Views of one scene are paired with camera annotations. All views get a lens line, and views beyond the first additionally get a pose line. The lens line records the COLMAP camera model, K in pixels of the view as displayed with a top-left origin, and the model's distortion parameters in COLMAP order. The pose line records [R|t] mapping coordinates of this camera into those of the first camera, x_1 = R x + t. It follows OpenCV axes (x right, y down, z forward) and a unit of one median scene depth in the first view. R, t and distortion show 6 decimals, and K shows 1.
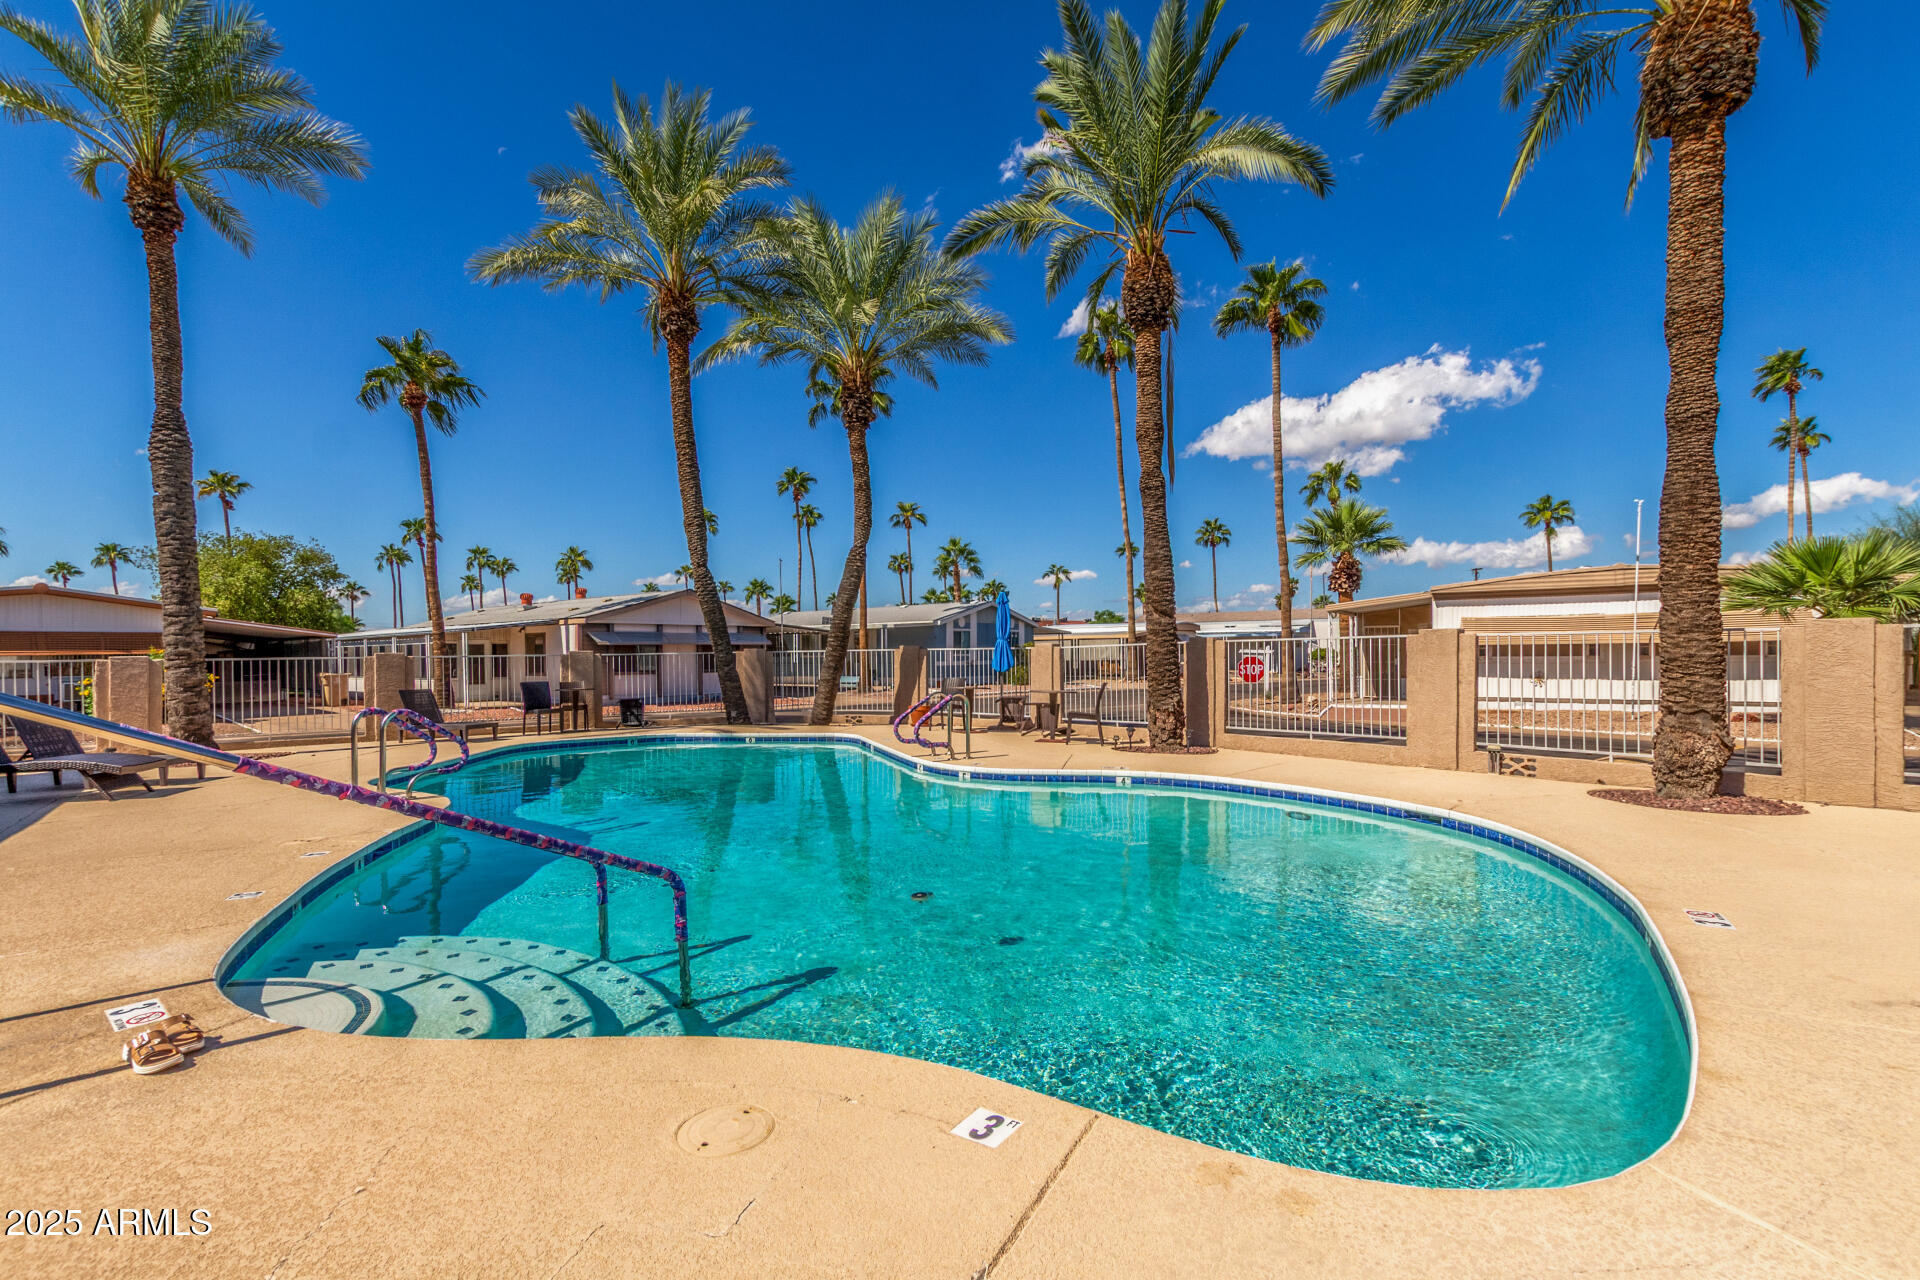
lens RADIAL K [[888.3, 0, 960.7], [0, 888.3, 652.6], [0, 0, 1]] dist [0.010013, -0.005354]
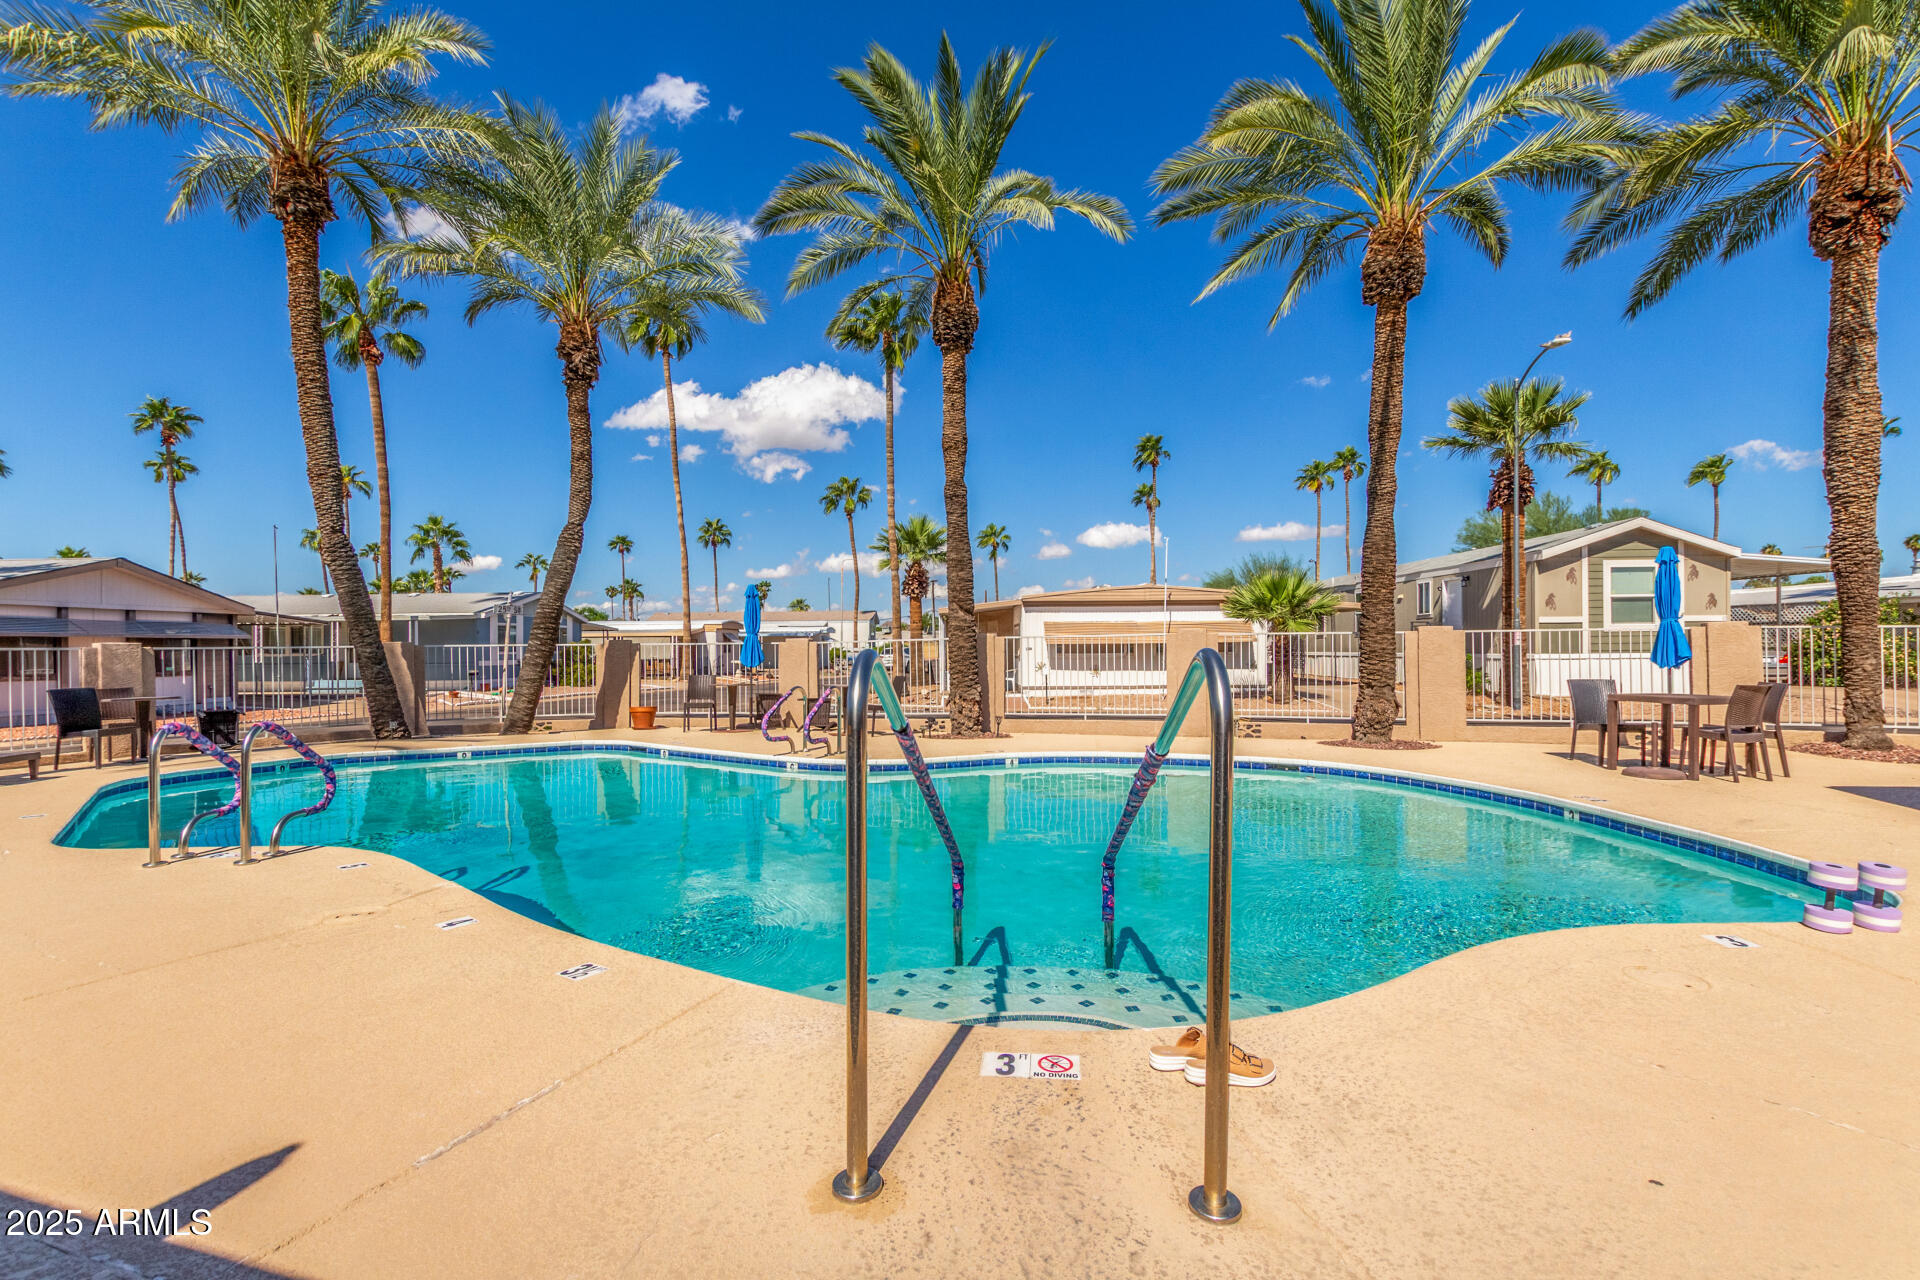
lens RADIAL K [[888.3, 0, 972.4], [0, 888.3, 649.0], [0, 0, 1]] dist [0.010013, -0.005354]
pose [[0.820238, 0.003410, 0.572012, -0.222060], [-0.000825, 0.999988, -0.004779, 0.004257], [-0.572022, 0.003448, 0.820231, 0.055499]]
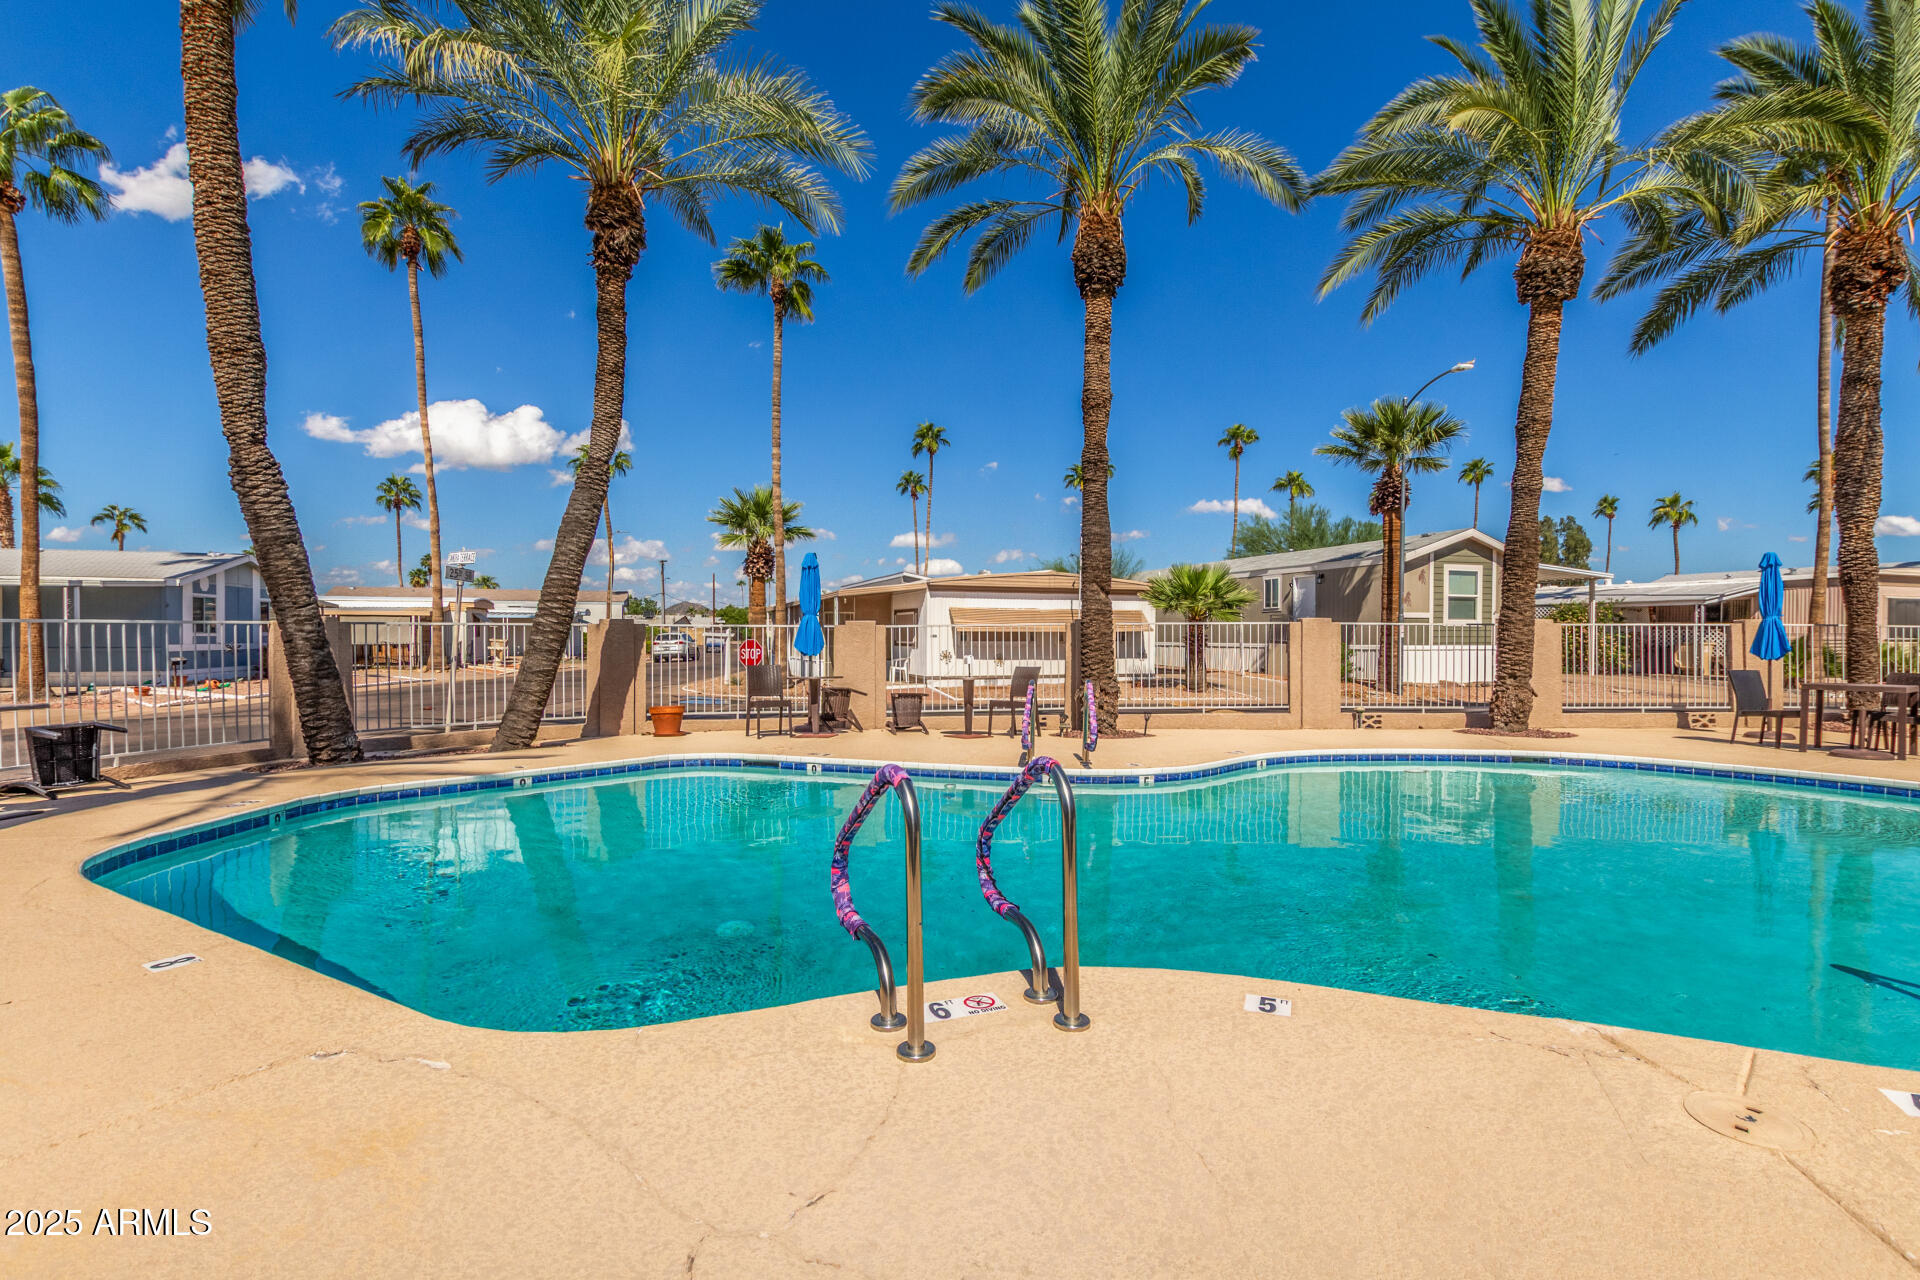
lens RADIAL K [[888.3, 0, 978.5], [0, 888.3, 646.0], [0, 0, 1]] dist [0.010013, -0.005354]
pose [[0.579152, 0.002507, 0.815216, -0.361738], [-0.009319, 0.999950, 0.003546, 0.006219], [-0.815167, -0.009651, 0.579146, 0.311600]]
